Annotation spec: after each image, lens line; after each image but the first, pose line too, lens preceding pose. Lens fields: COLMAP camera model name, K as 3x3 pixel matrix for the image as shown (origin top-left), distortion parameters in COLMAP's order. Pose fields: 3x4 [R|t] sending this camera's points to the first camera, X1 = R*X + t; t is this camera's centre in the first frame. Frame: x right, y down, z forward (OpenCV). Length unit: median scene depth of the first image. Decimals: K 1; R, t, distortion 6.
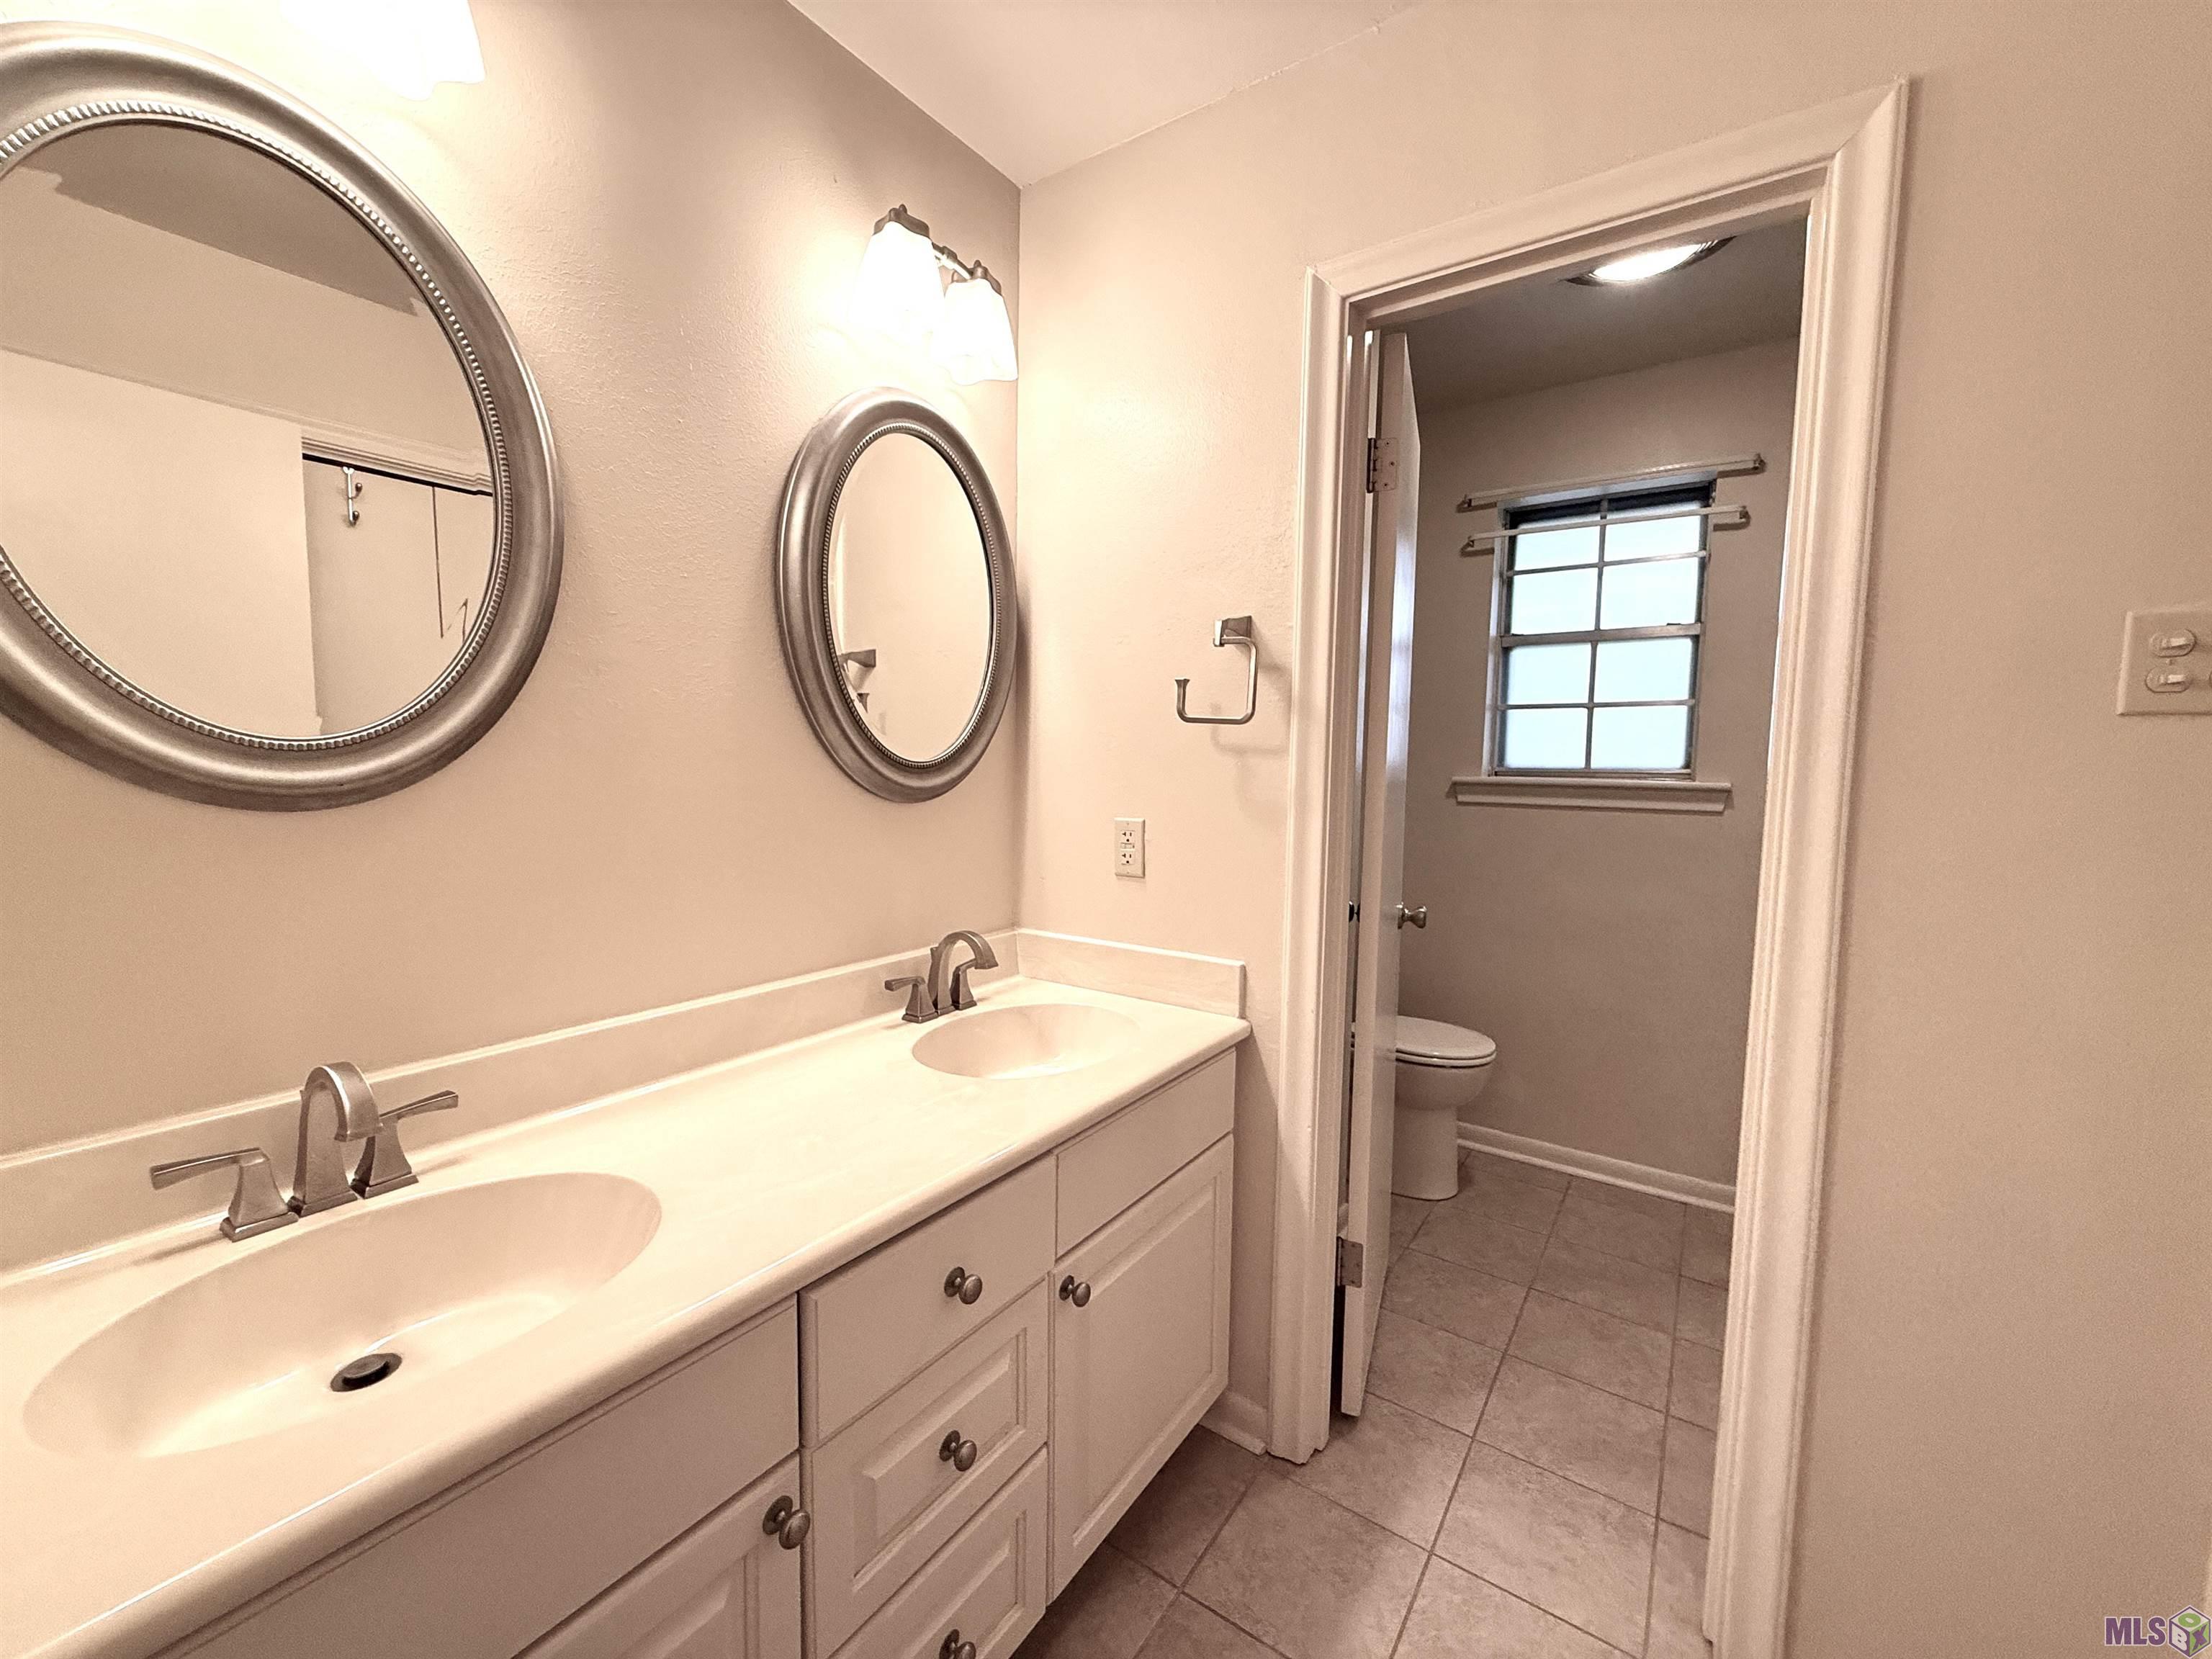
lens RADIAL K [[882.9, 0, 1096.4], [0, 882.9, 826.8], [0, 0, 1]] dist [0.003582, -0.001427]
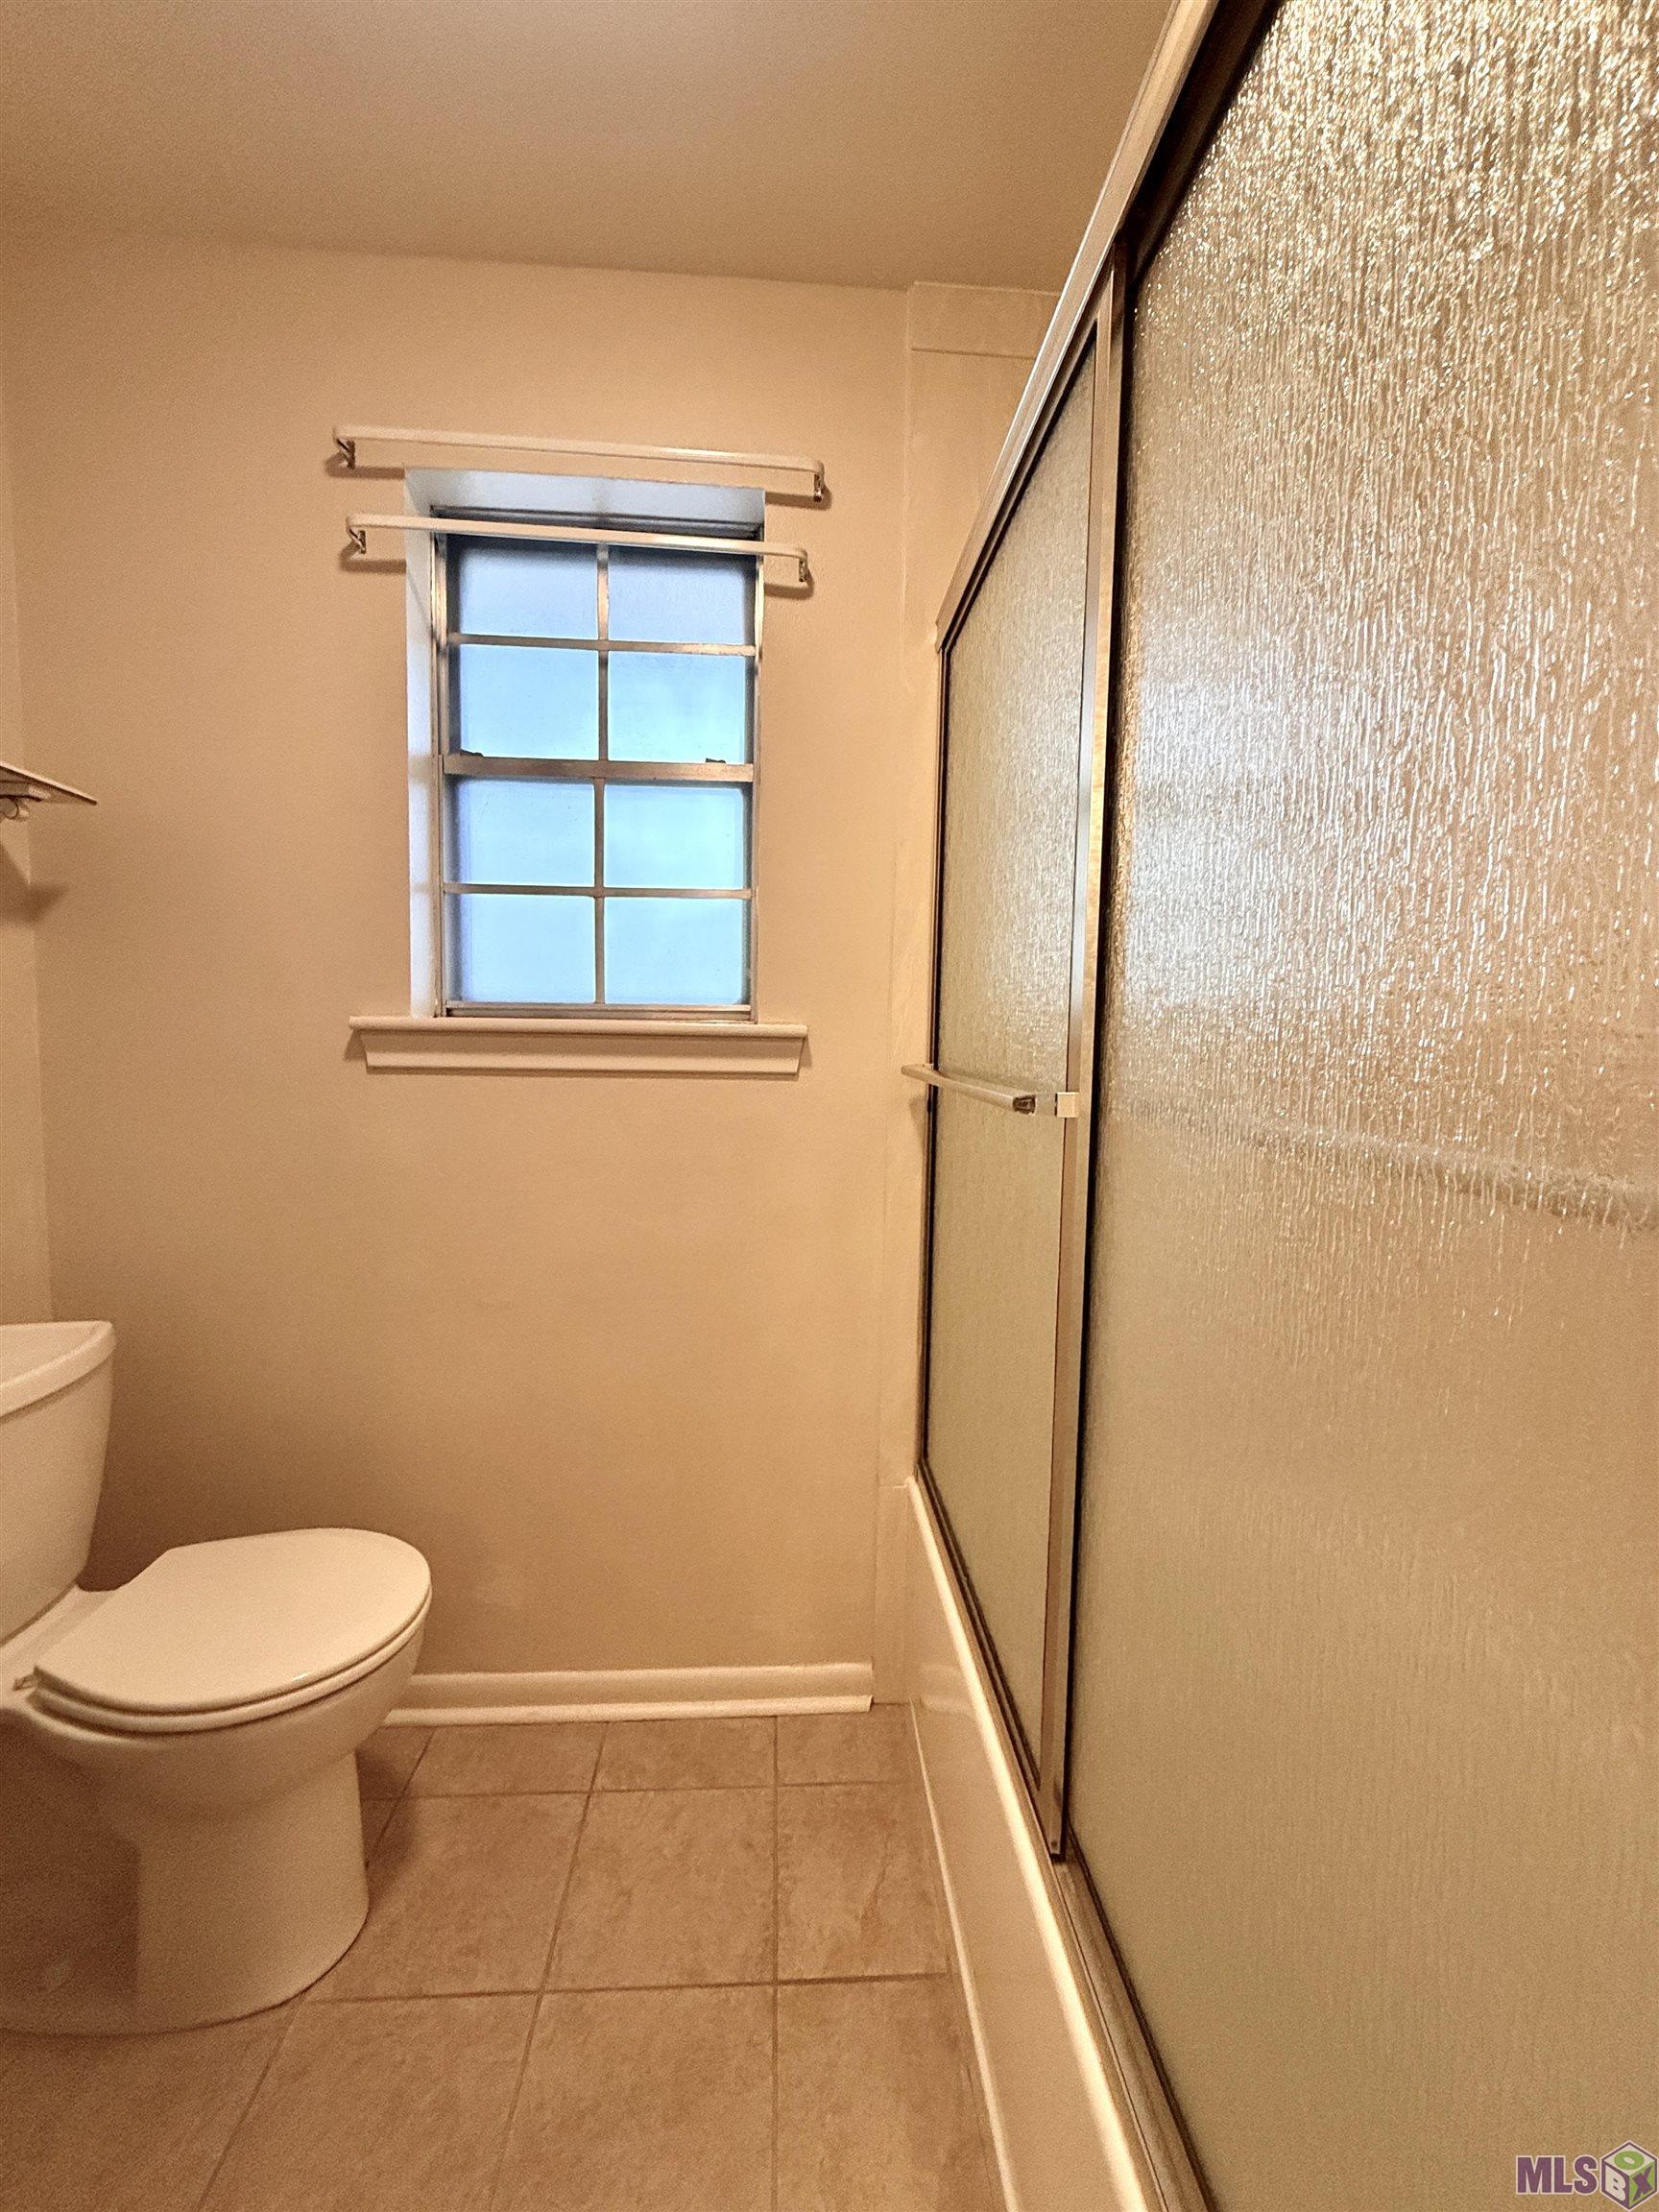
lens RADIAL K [[882.9, 0, 845.1], [0, 882.9, 1094.1], [0, 0, 1]] dist [0.003582, -0.001427]
pose [[0.766393, -0.047929, 0.640581, 0.309253], [0.041942, 0.998818, 0.024553, -0.014265], [-0.641001, 0.008050, 0.767498, 0.460950]]
